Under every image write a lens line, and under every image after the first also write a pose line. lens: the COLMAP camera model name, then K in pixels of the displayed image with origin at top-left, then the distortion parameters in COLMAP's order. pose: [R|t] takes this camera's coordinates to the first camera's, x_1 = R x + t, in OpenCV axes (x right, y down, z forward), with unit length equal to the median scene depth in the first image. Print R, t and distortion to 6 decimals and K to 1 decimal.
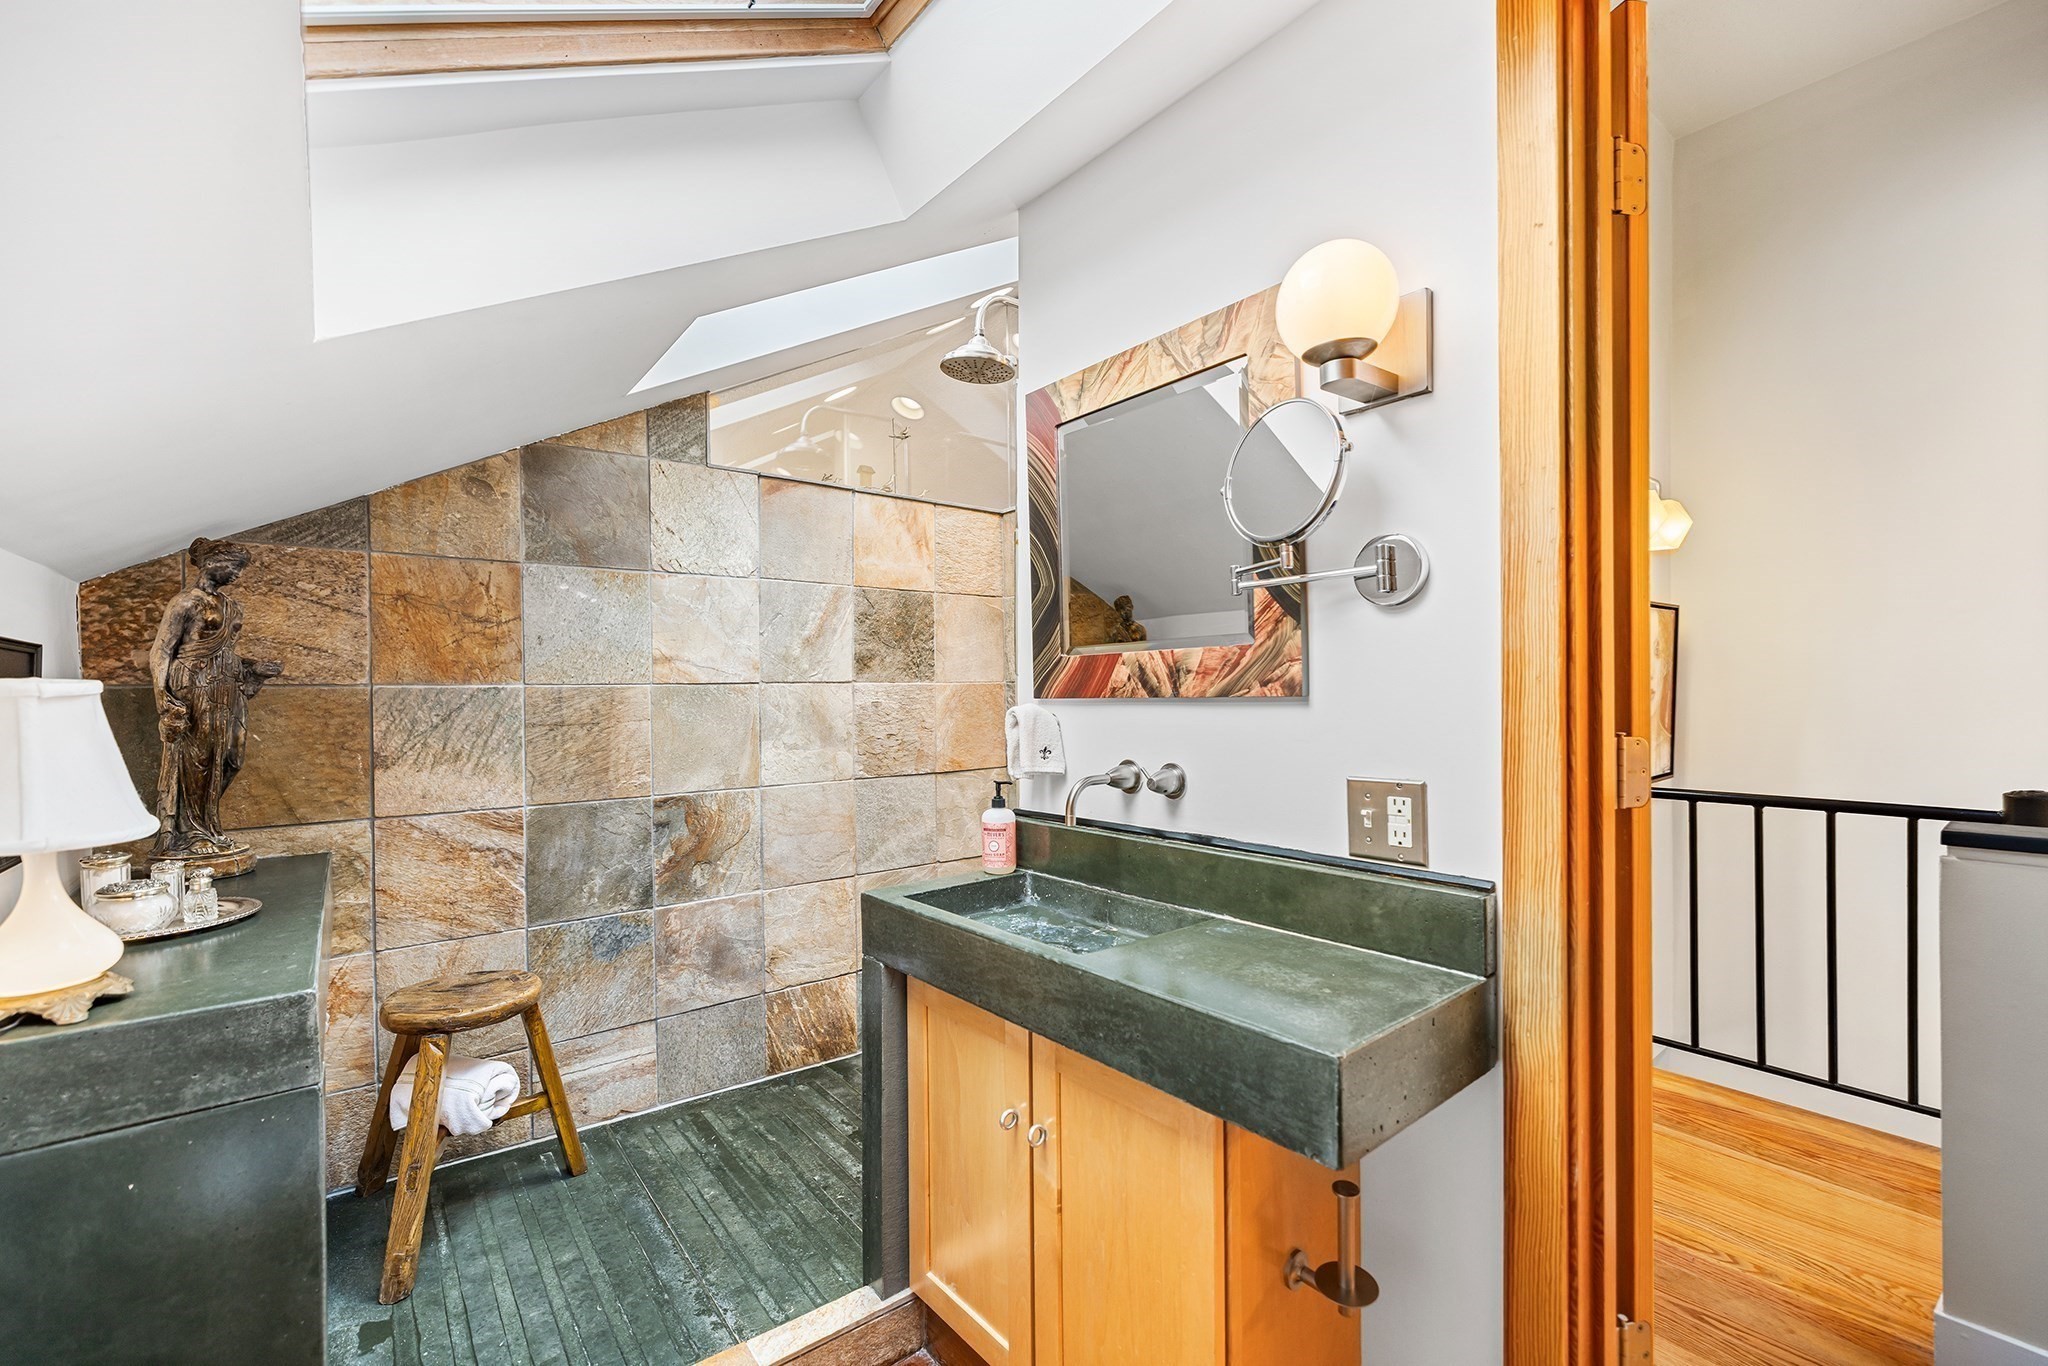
lens RADIAL K [[857.2, 0, 1024.6], [0, 857.2, 689.1], [0, 0, 1]] dist [0.000223, -0.000550]
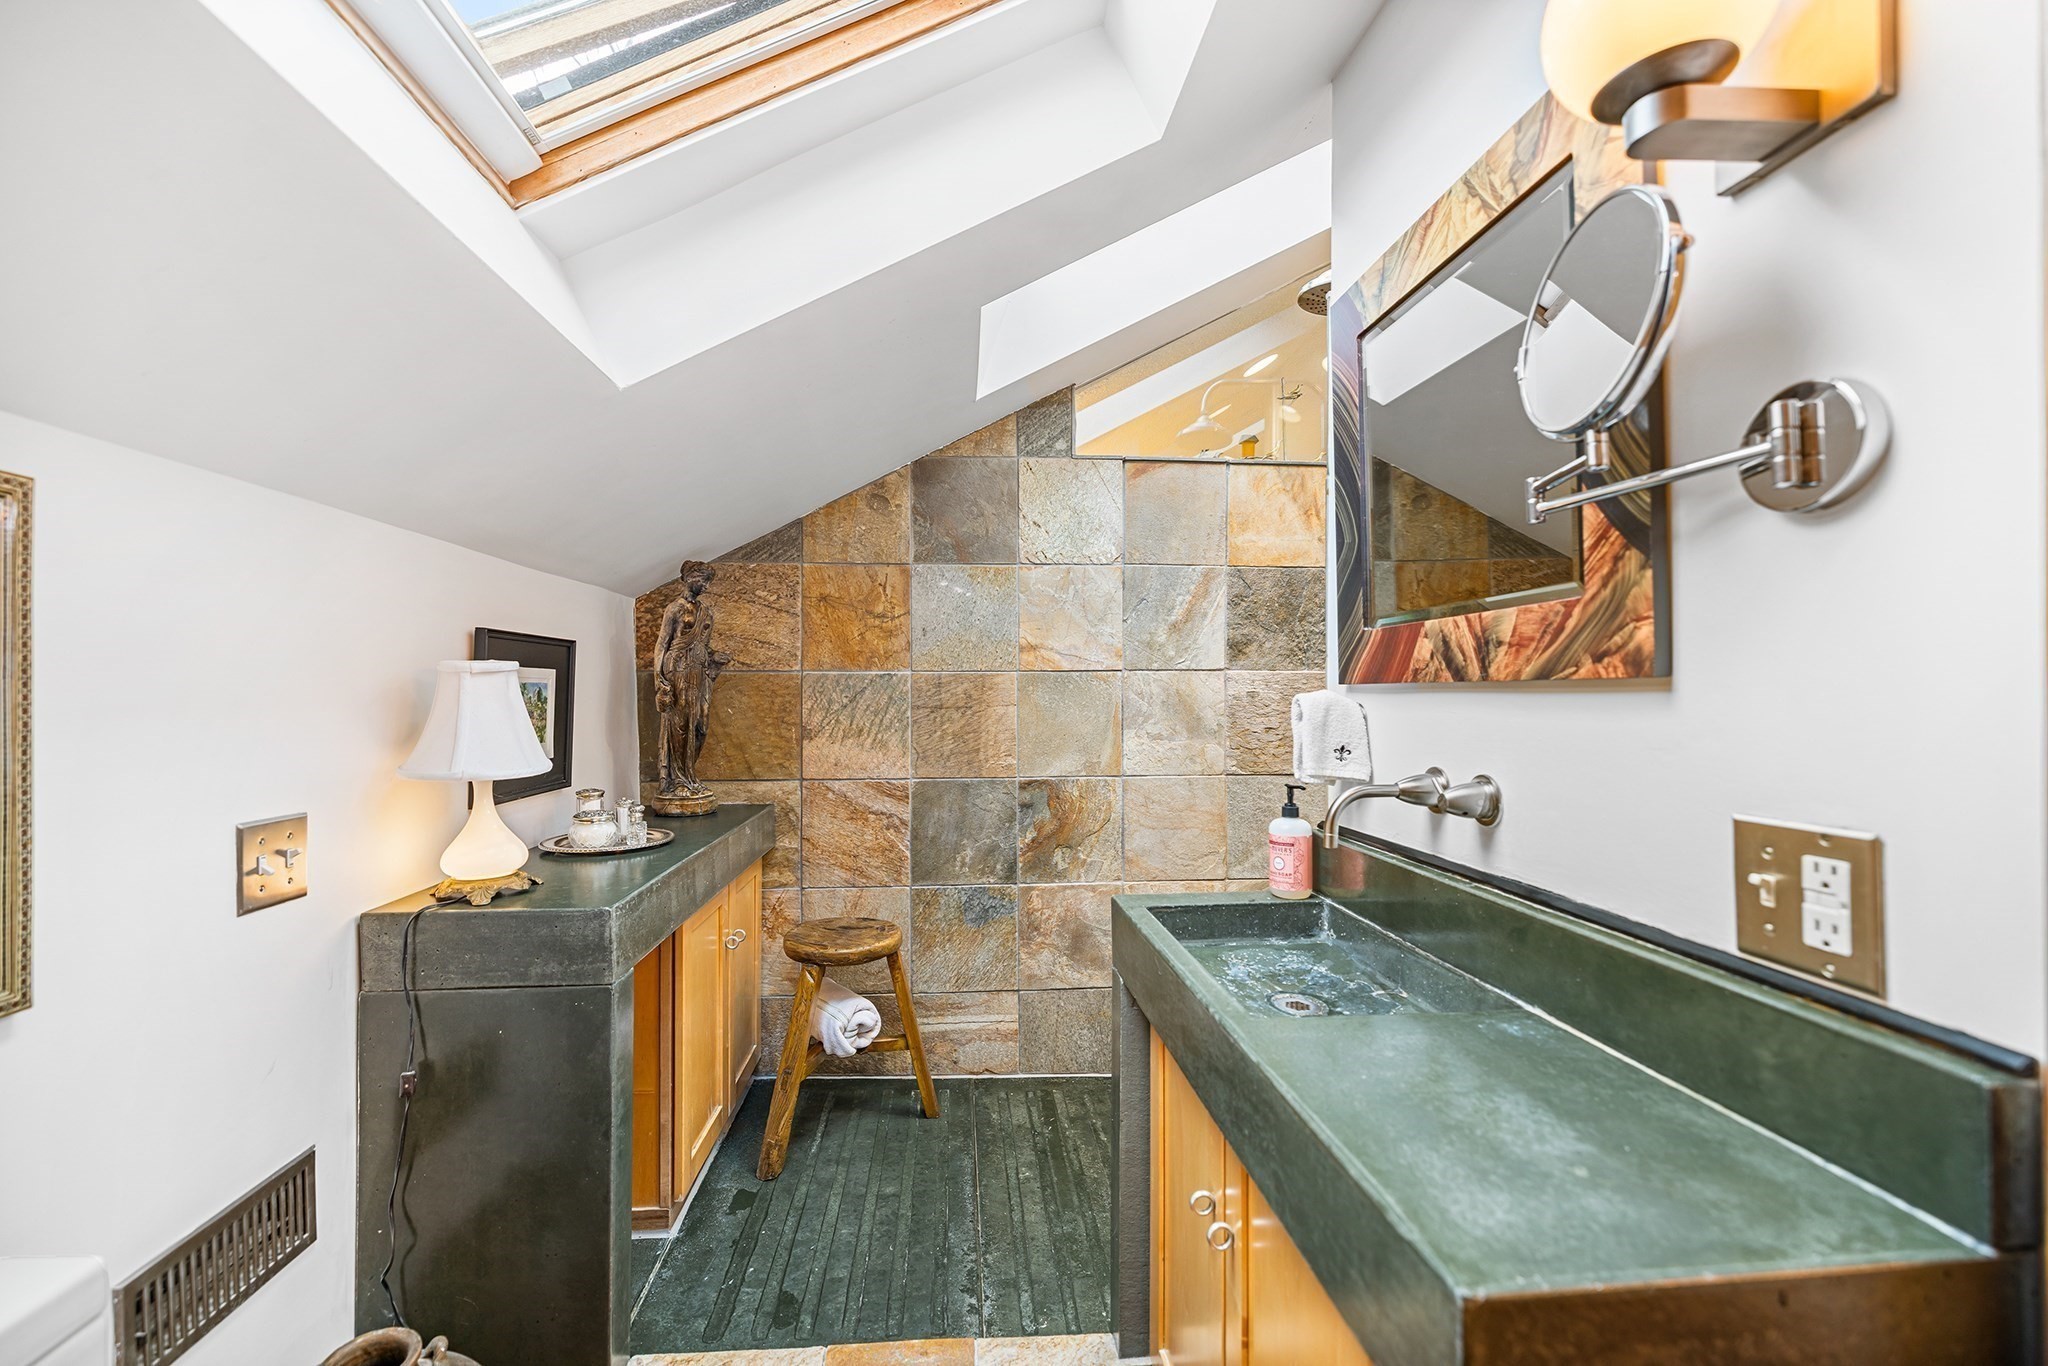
lens RADIAL K [[857.2, 0, 1021.6], [0, 857.2, 679.9], [0, 0, 1]] dist [0.000223, -0.000550]
pose [[0.829356, 0.003075, -0.558713, 0.229595], [-0.005901, 0.999977, -0.003255, 0.012002], [0.558690, 0.005996, 0.829355, 0.188344]]
